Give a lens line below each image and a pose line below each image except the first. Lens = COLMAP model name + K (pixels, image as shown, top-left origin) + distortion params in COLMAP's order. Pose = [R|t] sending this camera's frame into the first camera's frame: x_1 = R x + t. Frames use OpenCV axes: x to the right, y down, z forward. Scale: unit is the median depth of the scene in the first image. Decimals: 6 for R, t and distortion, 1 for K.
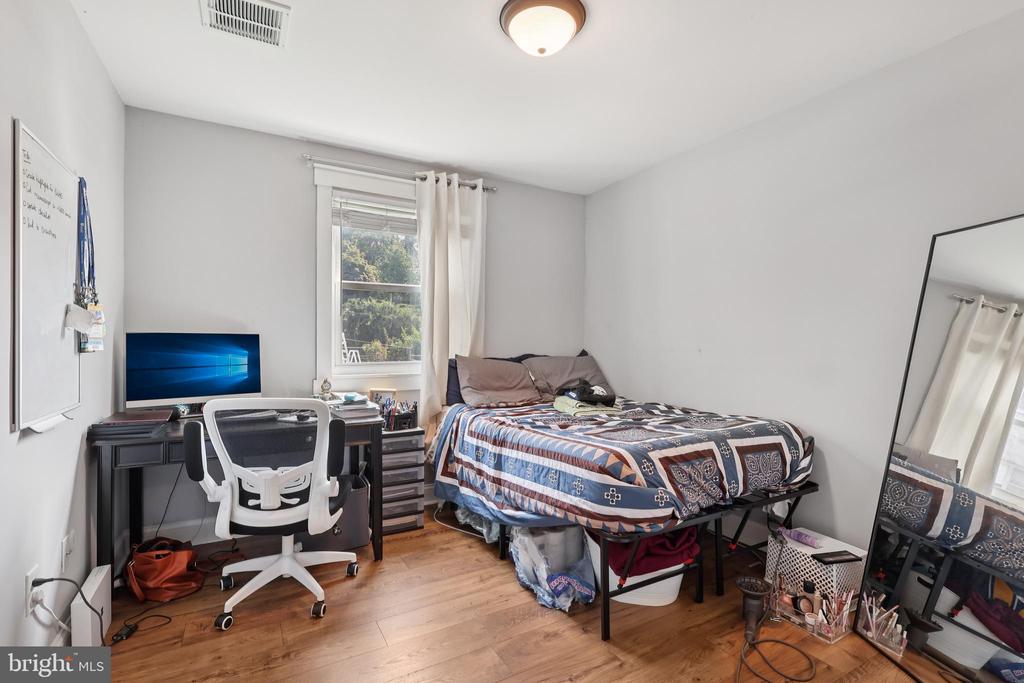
lens RADIAL K [[491.1, 0, 500.1], [0, 491.1, 345.3], [0, 0, 1]] dist [-0.014230, 0.005000]
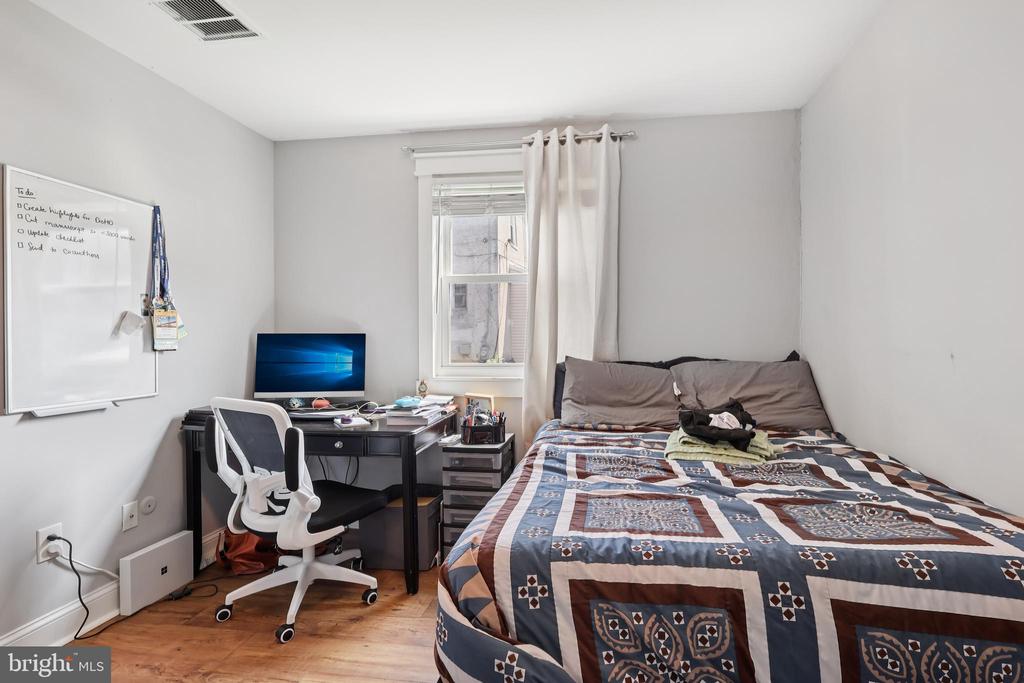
lens RADIAL K [[491.1, 0, 513.4], [0, 491.1, 341.9], [0, 0, 1]] dist [-0.014230, 0.005000]
pose [[0.793218, -0.001516, -0.608936, 0.353088], [0.000442, 0.999998, -0.001914, -0.003008], [0.608938, 0.001249, 0.793217, 0.356018]]
